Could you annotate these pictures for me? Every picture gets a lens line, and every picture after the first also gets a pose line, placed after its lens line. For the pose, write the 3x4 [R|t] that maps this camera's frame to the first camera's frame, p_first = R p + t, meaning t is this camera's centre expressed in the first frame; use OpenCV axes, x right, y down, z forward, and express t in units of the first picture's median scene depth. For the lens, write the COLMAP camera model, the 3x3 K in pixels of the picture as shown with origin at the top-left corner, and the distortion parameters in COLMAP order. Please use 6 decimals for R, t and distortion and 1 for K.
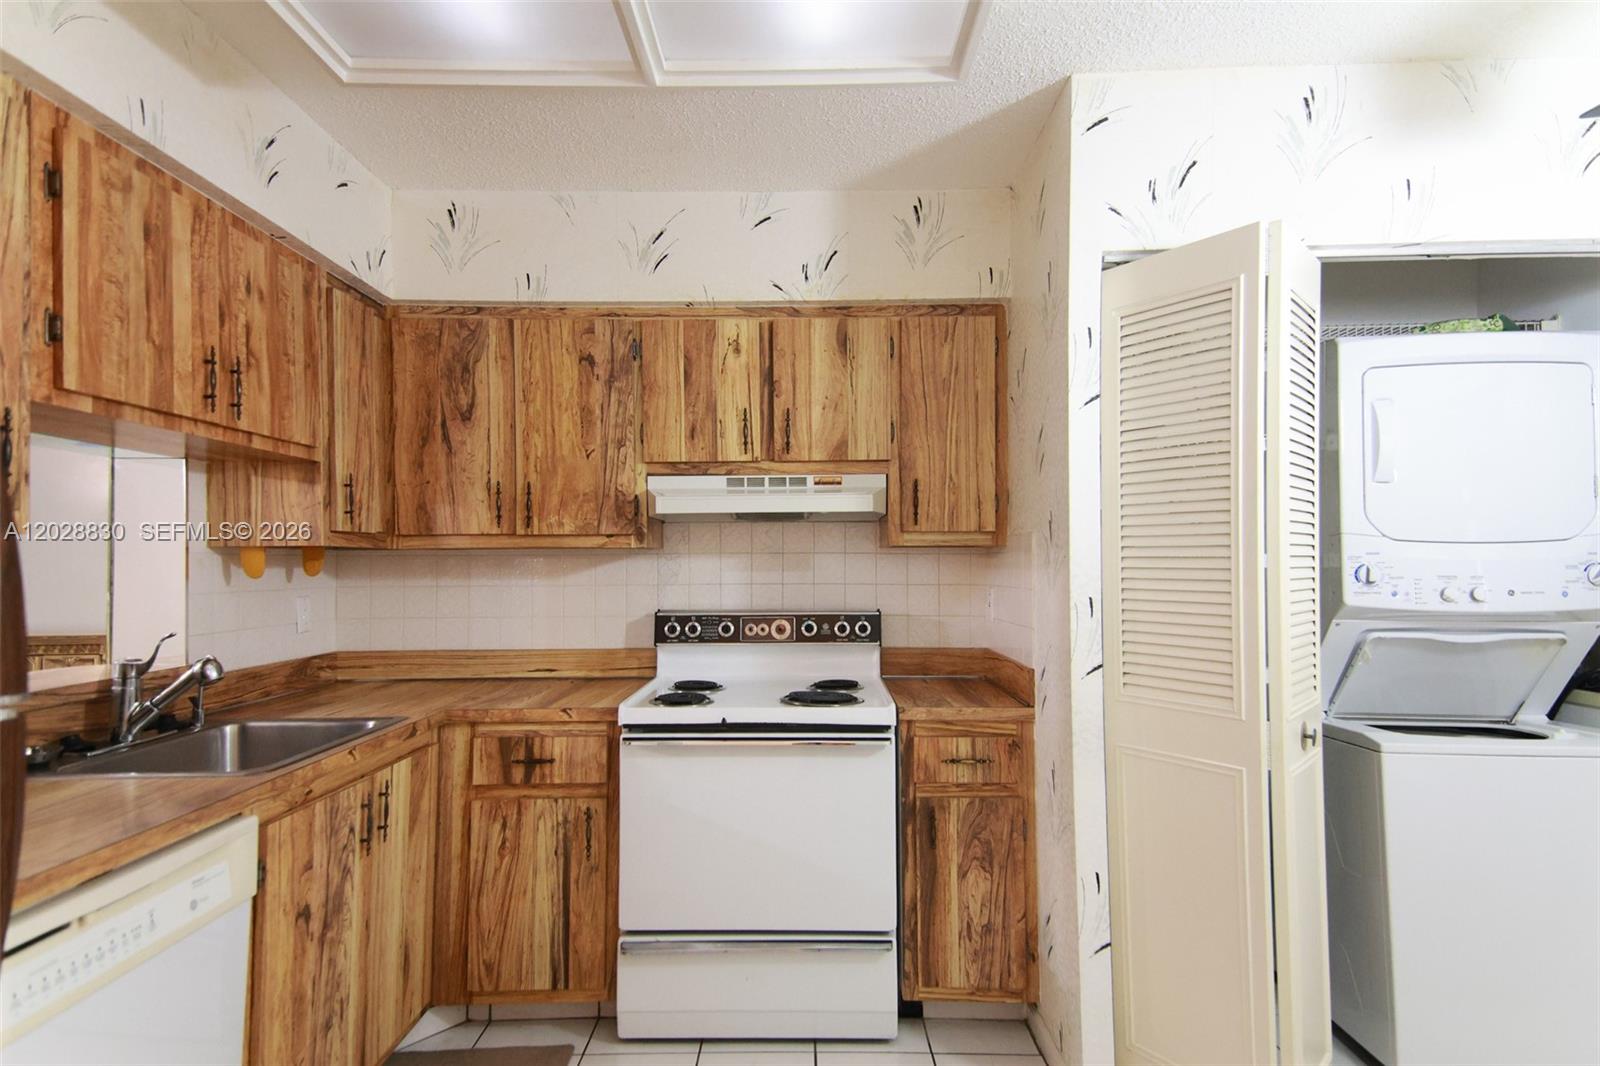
lens RADIAL K [[893.0, 0, 796.6], [0, 893.0, 558.2], [0, 0, 1]] dist [0.066448, -0.000952]
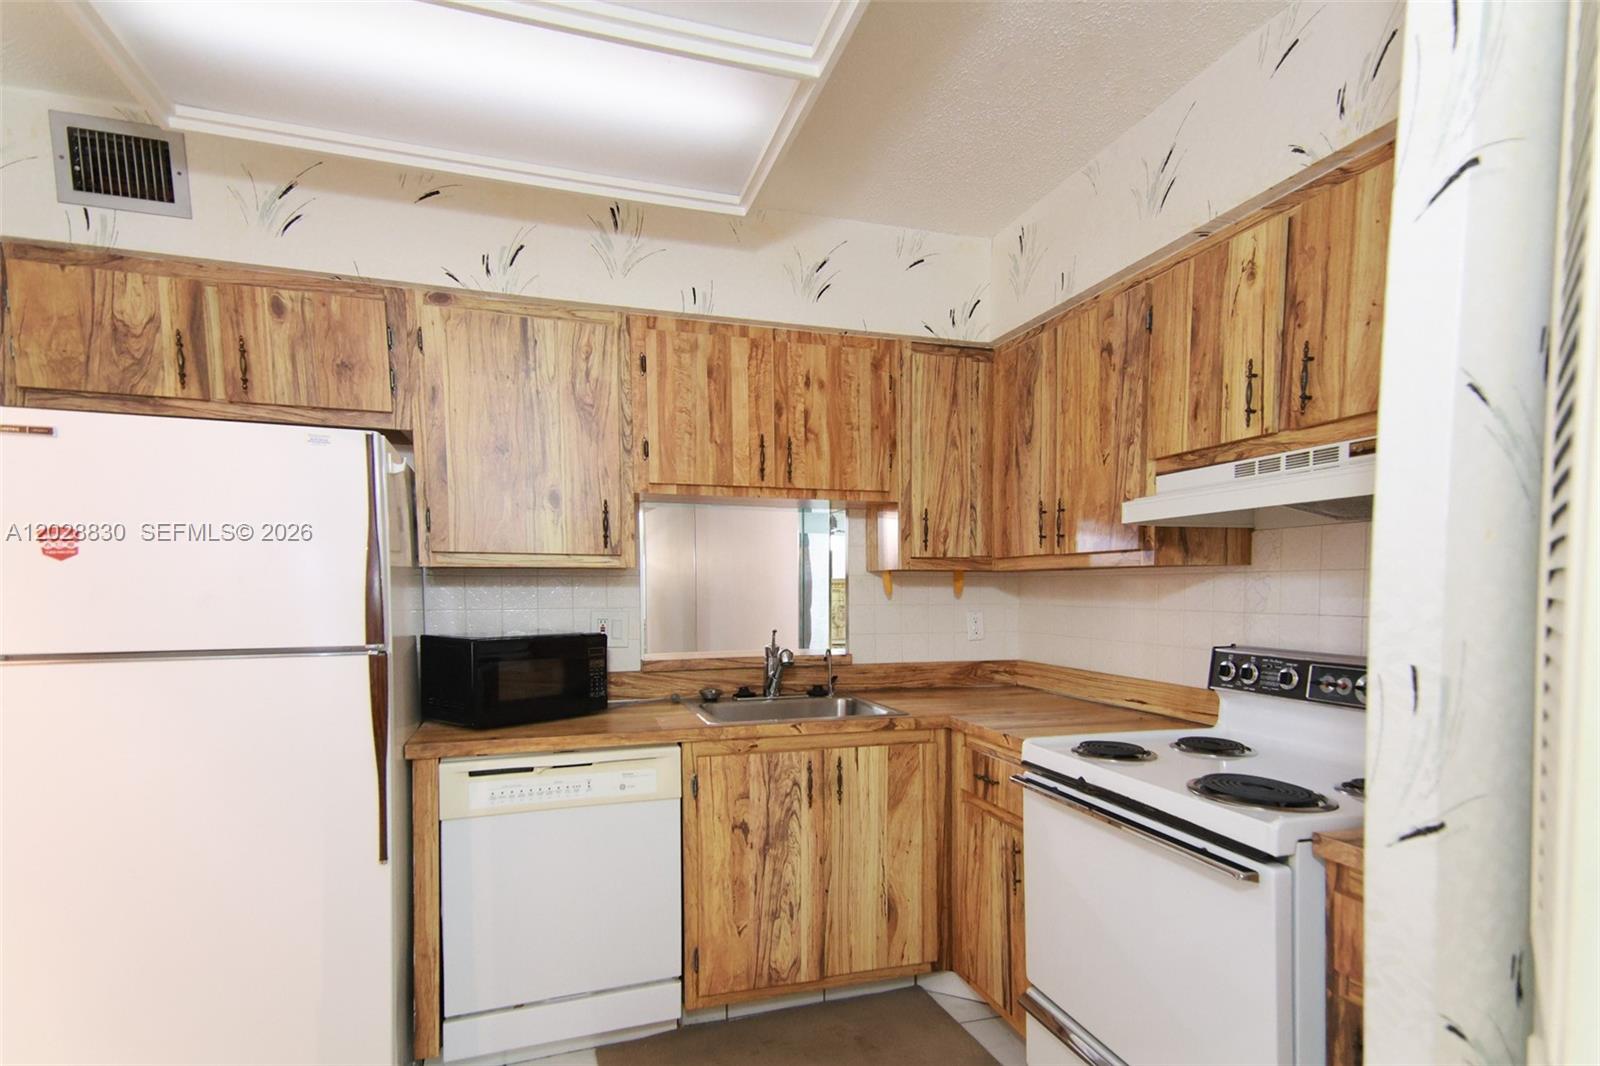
lens RADIAL K [[830.6, 0, 798.3], [0, 830.6, 645.4], [0, 0, 1]] dist [0.049468, -0.000653]
pose [[0.299066, 0.073652, -0.951386, 0.498337], [0.003716, 0.996919, 0.078346, -0.000307], [0.954225, -0.026966, 0.297871, 0.490201]]
